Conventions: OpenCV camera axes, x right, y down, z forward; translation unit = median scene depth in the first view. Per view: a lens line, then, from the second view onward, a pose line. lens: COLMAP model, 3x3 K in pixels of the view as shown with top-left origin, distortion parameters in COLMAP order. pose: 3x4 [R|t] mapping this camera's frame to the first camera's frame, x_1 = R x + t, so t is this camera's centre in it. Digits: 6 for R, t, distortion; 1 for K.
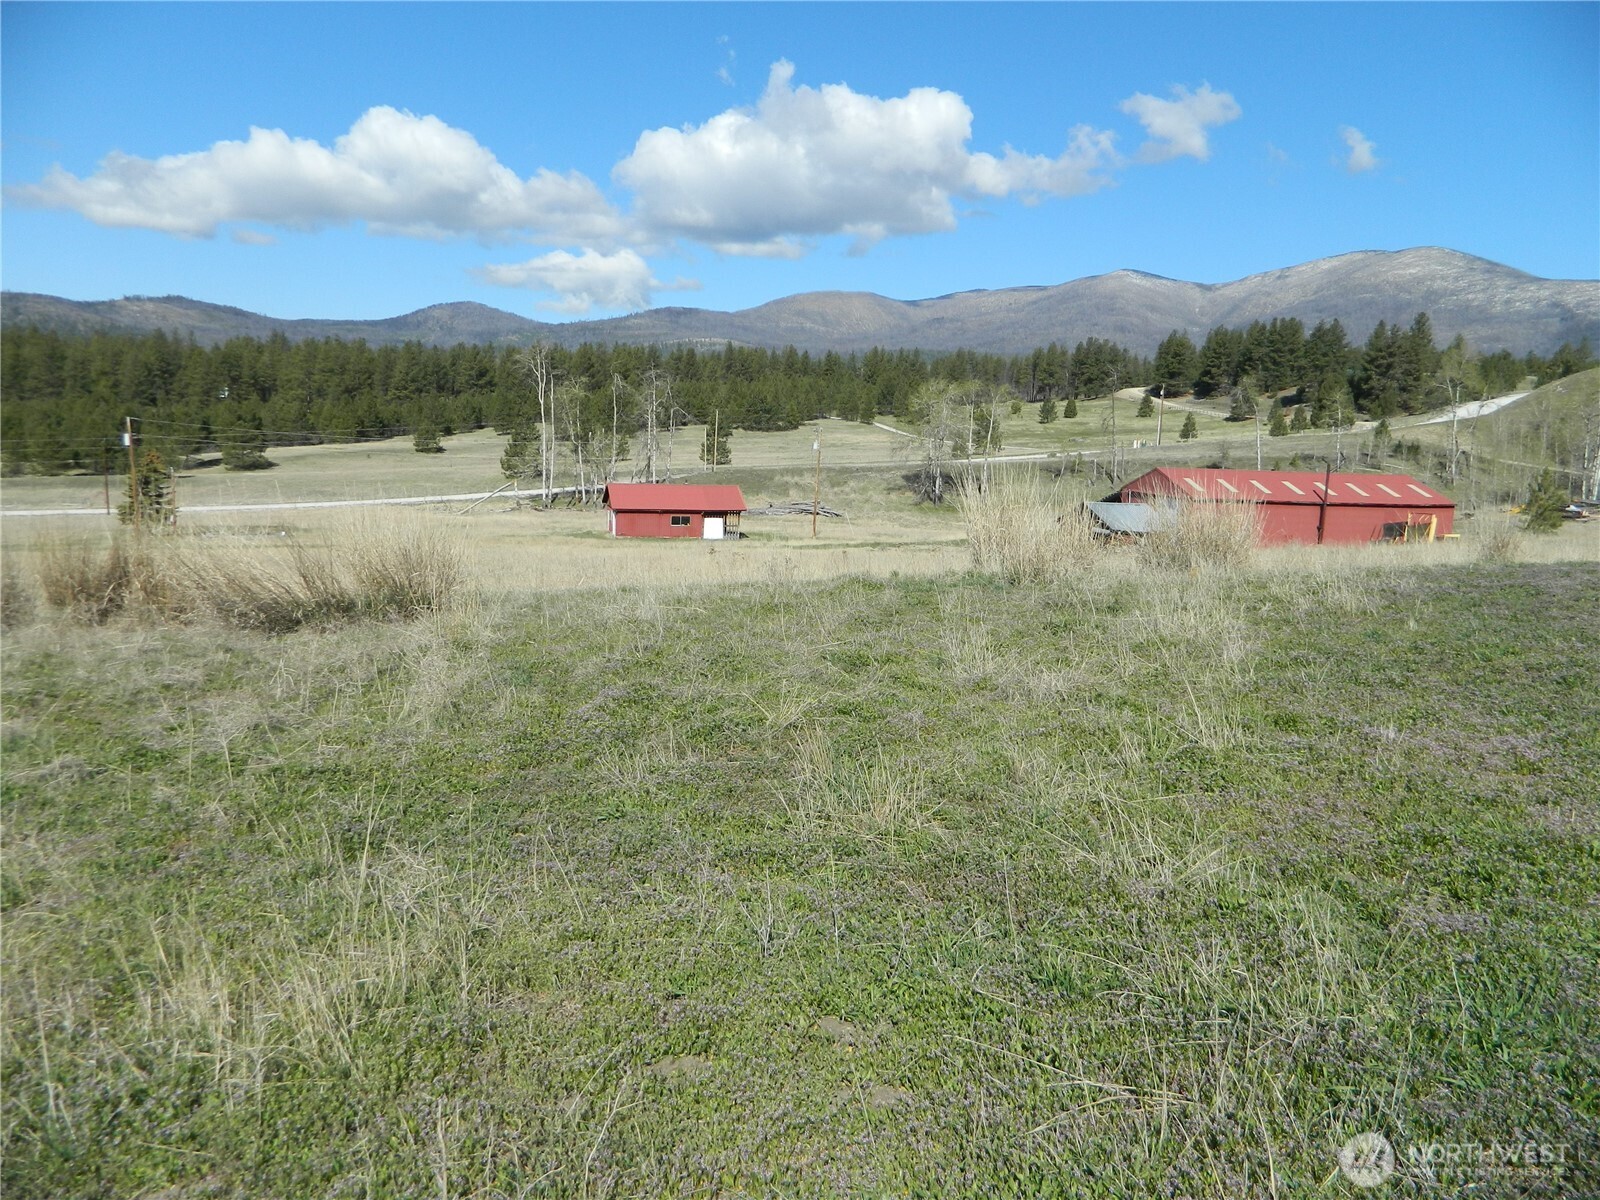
lens RADIAL K [[1159.6, 0, 806.1], [0, 1159.6, 601.1], [0, 0, 1]] dist [0.001315, -0.008021]
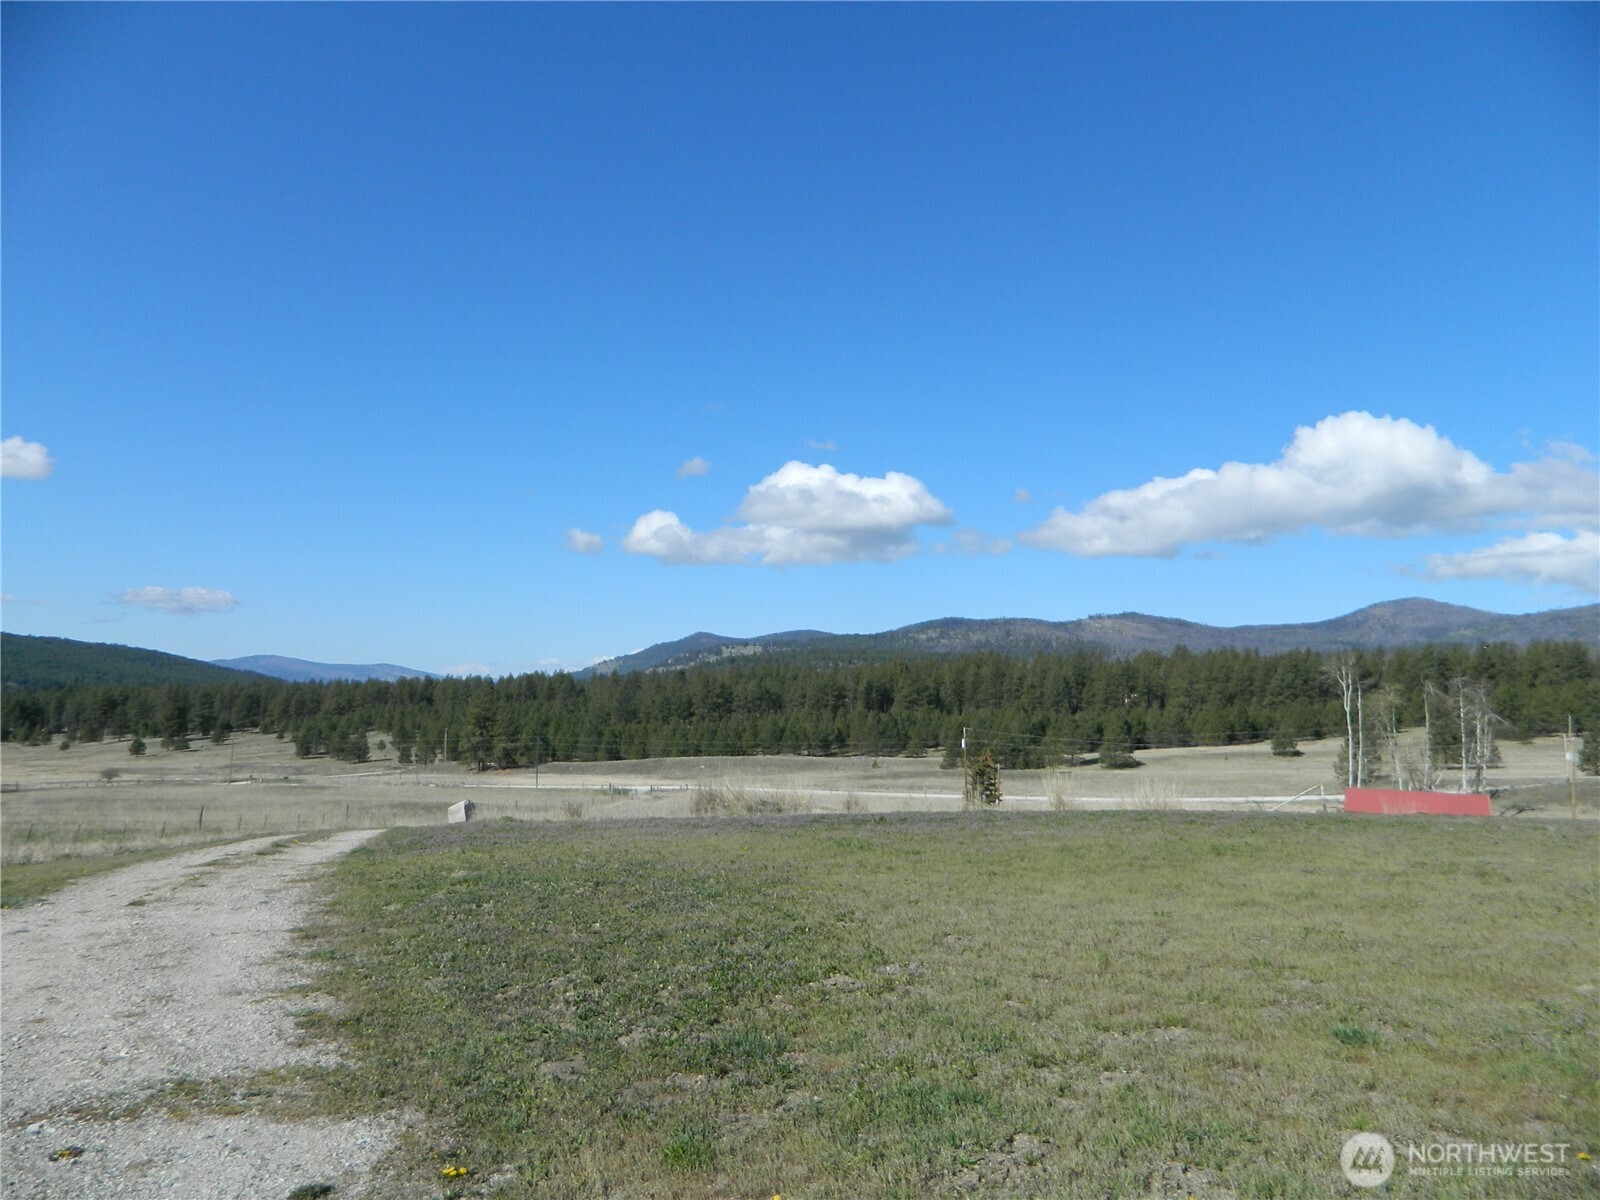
lens RADIAL K [[1184.0, 0, 800.0], [0, 1184.0, 600.0], [0, 0, 1]] dist [-0.000191, -0.005848]
pose [[0.718749, -0.073101, -0.691416, 0.085413], [-0.105308, 0.971538, -0.212188, 0.005609], [0.687248, 0.225322, 0.690594, -0.051856]]
